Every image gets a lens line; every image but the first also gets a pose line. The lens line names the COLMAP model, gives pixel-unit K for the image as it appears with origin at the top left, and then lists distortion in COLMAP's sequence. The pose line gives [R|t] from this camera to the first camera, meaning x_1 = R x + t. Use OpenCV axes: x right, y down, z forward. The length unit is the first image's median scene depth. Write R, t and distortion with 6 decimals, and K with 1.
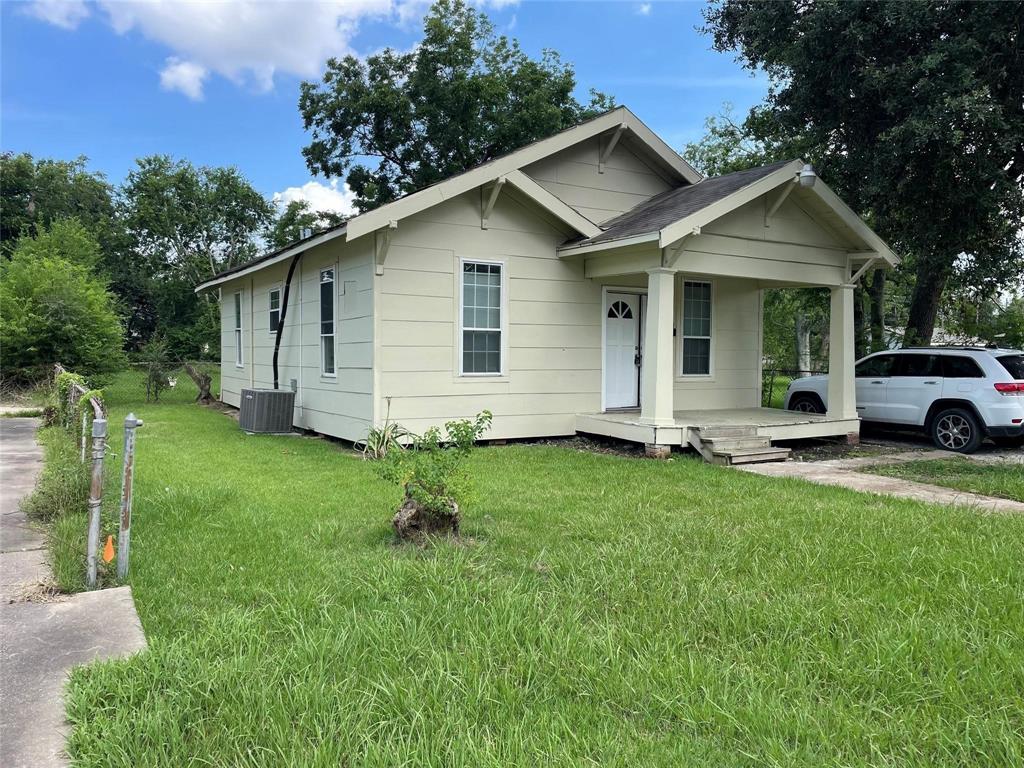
lens RADIAL K [[778.9, 0, 513.3], [0, 778.9, 377.8], [0, 0, 1]] dist [0.004002, -0.001085]
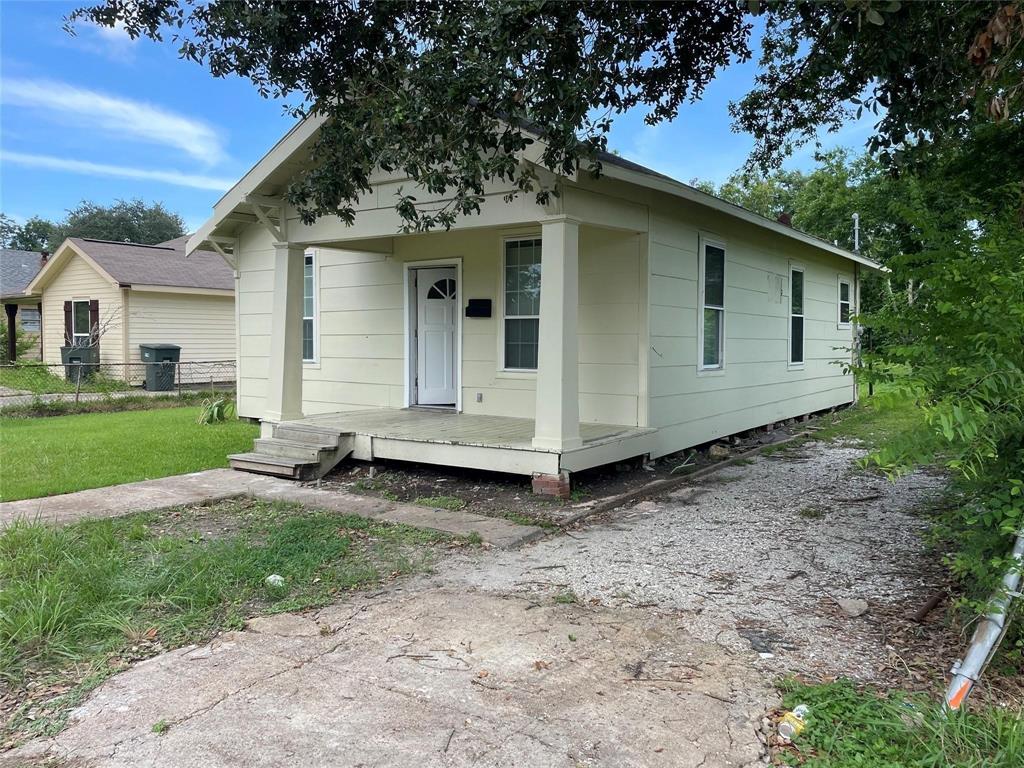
lens RADIAL K [[770.6, 0, 507.3], [0, 770.6, 377.6], [0, 0, 1]] dist [-0.006526, 0.001578]
pose [[0.389713, 0.032703, -0.920355, 0.942528], [-0.033887, 0.999202, 0.021155, -0.011595], [0.920312, 0.022944, 0.390511, 0.756694]]
